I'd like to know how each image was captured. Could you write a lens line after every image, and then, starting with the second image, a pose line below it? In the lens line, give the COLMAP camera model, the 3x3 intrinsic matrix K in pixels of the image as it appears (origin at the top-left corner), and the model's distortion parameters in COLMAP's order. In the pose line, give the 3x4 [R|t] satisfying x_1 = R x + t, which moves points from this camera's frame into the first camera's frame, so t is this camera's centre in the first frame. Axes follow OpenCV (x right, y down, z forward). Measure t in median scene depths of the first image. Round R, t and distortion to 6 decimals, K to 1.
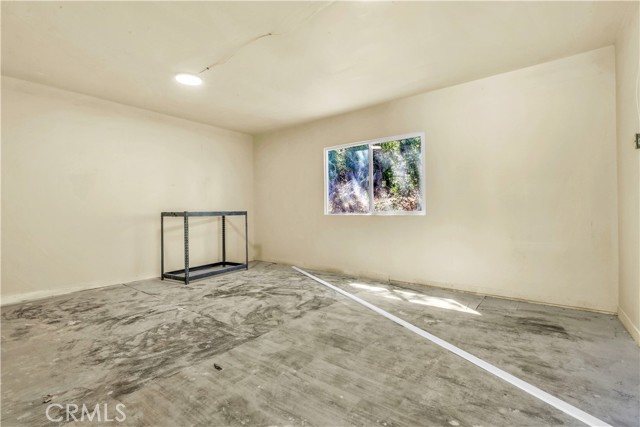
lens RADIAL K [[290.7, 0, 322.3], [0, 290.7, 207.3], [0, 0, 1]] dist [-0.000310, 0.000046]
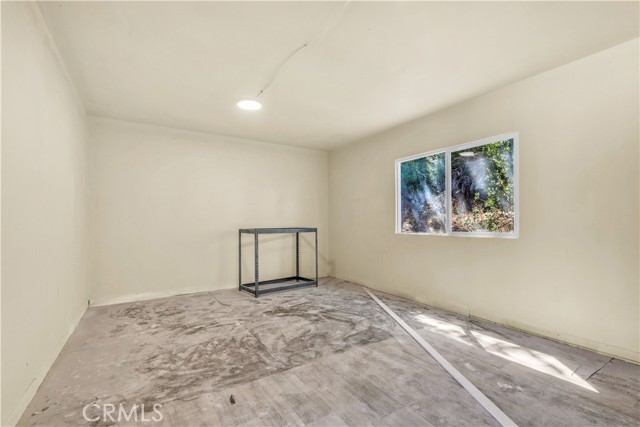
lens RADIAL K [[287.4, 0, 320.9], [0, 287.4, 218.8], [0, 0, 1]] dist [-0.000354, 0.000125]
pose [[0.940820, 0.002437, -0.338899, 0.161103], [-0.001392, 0.999994, 0.003326, -0.039034], [0.338905, -0.002657, 0.940817, 0.132372]]
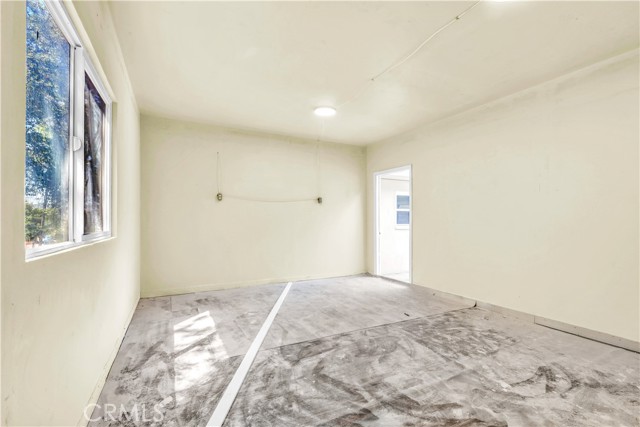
lens RADIAL K [[287.4, 0, 320.9], [0, 287.4, 218.8], [0, 0, 1]] dist [-0.000354, 0.000125]
pose [[-0.907212, 0.008580, 0.420586, -0.422077], [-0.003170, 0.999624, -0.027230, 0.003338], [-0.420661, -0.026036, -0.906844, 1.906145]]
